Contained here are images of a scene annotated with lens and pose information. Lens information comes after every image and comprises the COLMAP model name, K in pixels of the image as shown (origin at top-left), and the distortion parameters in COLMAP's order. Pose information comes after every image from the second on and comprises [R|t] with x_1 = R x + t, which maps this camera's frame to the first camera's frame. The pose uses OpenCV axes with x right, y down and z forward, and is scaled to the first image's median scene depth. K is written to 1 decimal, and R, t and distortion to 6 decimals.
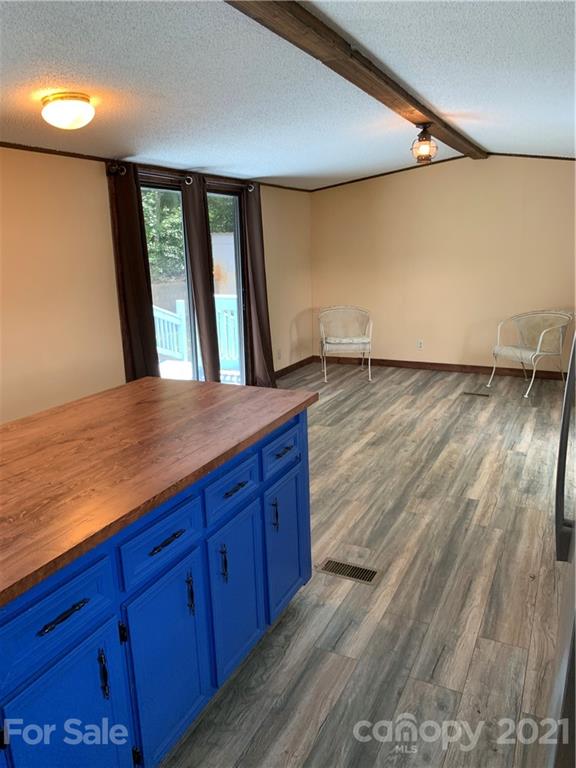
lens RADIAL K [[605.7, 0, 285.2], [0, 605.7, 394.7], [0, 0, 1]] dist [0.038294, -0.004607]
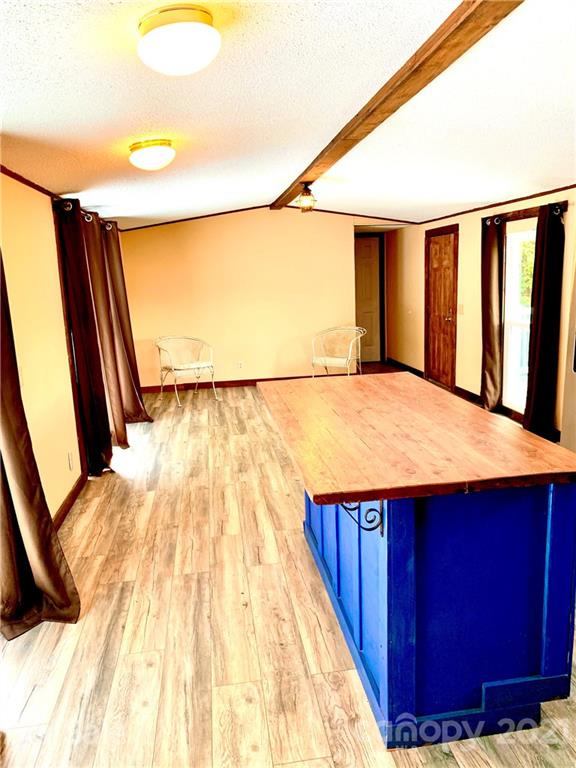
lens RADIAL K [[592.1, 0, 295.3], [0, 592.1, 384.8], [0, 0, 1]] dist [0.018391, -0.009253]
pose [[0.828712, -0.116009, 0.547521, -0.529390], [0.162223, 0.986075, -0.036606, 0.020894], [-0.535650, 0.119156, 0.835991, 0.013494]]
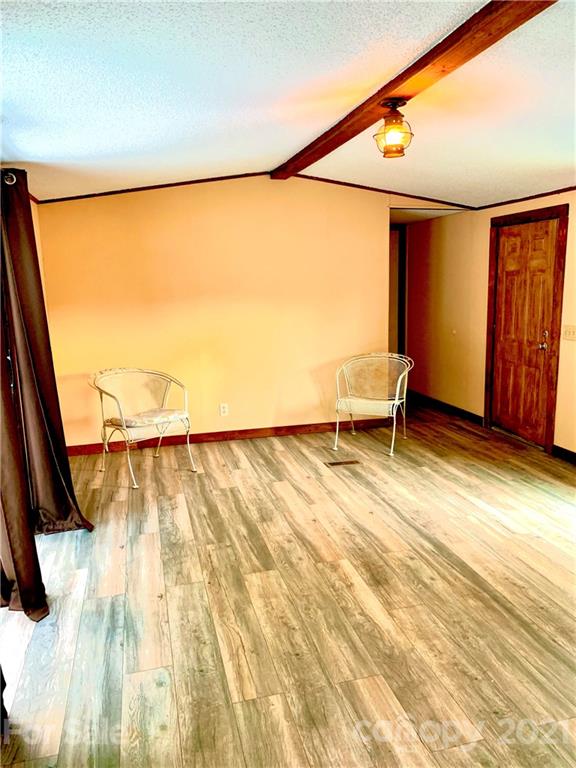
lens RADIAL K [[594.7, 0, 303.8], [0, 594.7, 384.4], [0, 0, 1]] dist [-0.022999, -0.010066]
pose [[0.754908, -0.110896, 0.646387, -0.315491], [0.169430, 0.985119, -0.028865, -0.127337], [-0.633567, 0.131308, 0.762464, 0.601918]]
